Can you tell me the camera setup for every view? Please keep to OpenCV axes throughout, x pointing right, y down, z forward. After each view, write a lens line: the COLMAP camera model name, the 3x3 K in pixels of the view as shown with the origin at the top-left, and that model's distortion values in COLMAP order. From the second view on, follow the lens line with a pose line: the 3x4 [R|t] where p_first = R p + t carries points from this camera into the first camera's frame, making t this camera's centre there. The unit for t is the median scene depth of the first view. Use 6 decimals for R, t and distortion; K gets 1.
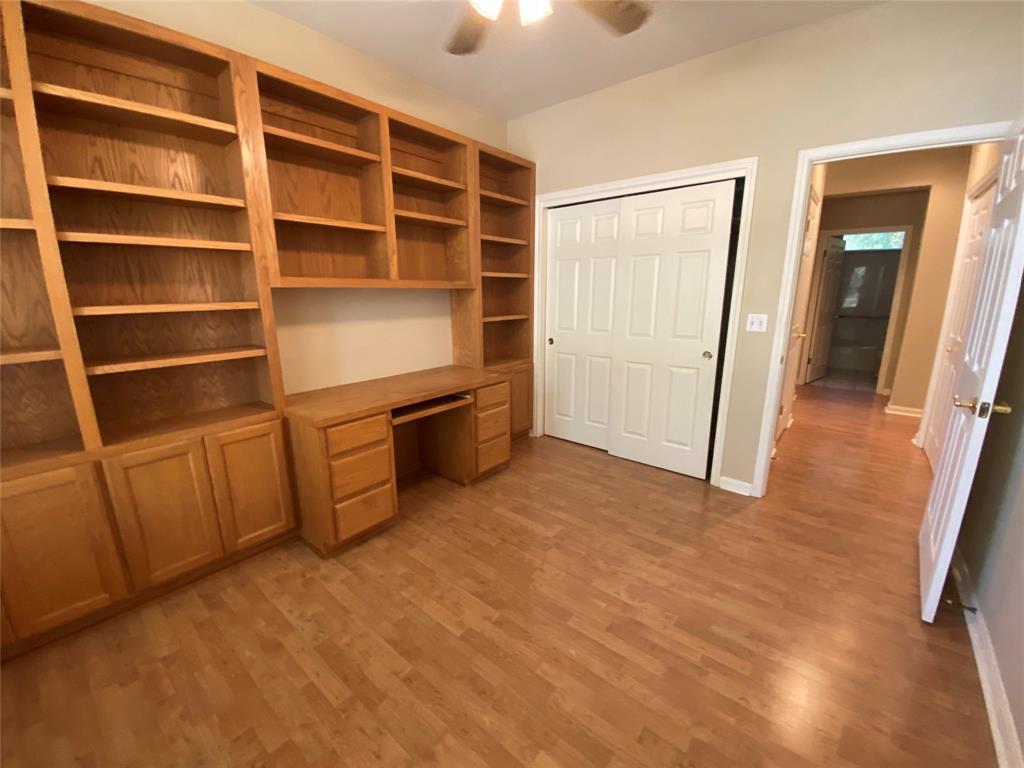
lens RADIAL K [[402.6, 0, 506.5], [0, 402.6, 383.3], [0, 0, 1]] dist [-0.000176, -0.013616]
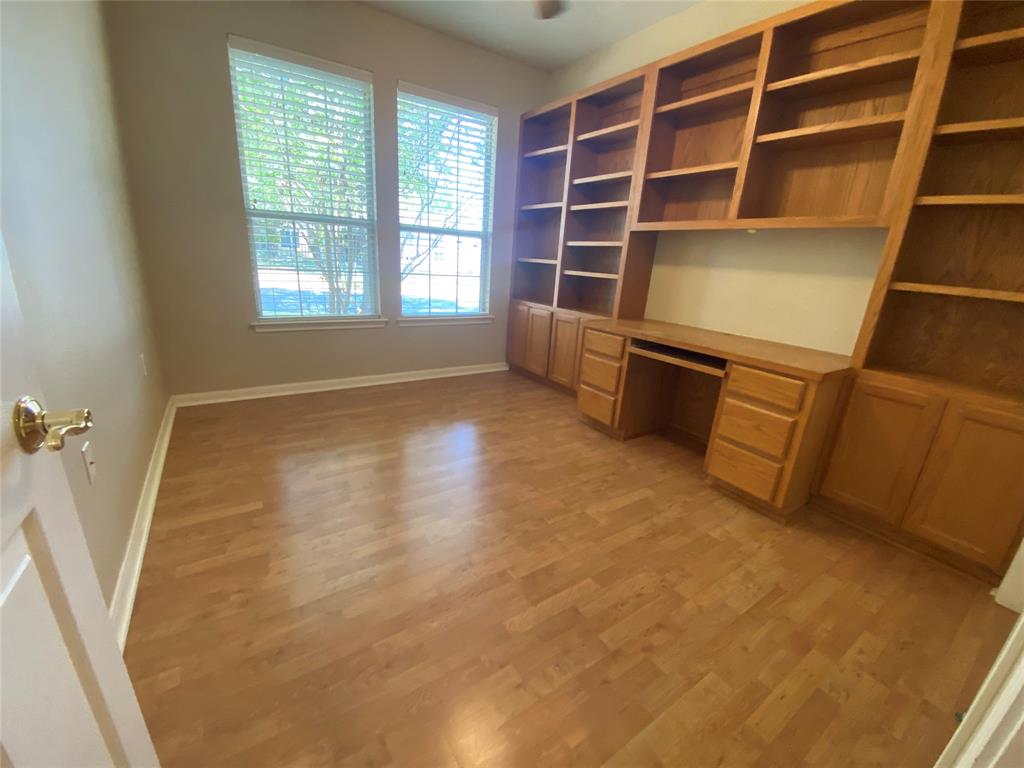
lens RADIAL K [[415.6, 0, 511.3], [0, 415.6, 386.9], [0, 0, 1]] dist [0.012681, -0.014410]
pose [[-0.285904, 0.268597, -0.919845, 0.989417], [-0.271265, 0.897963, 0.346522, -0.131500], [0.919061, 0.348594, -0.183871, 1.015210]]
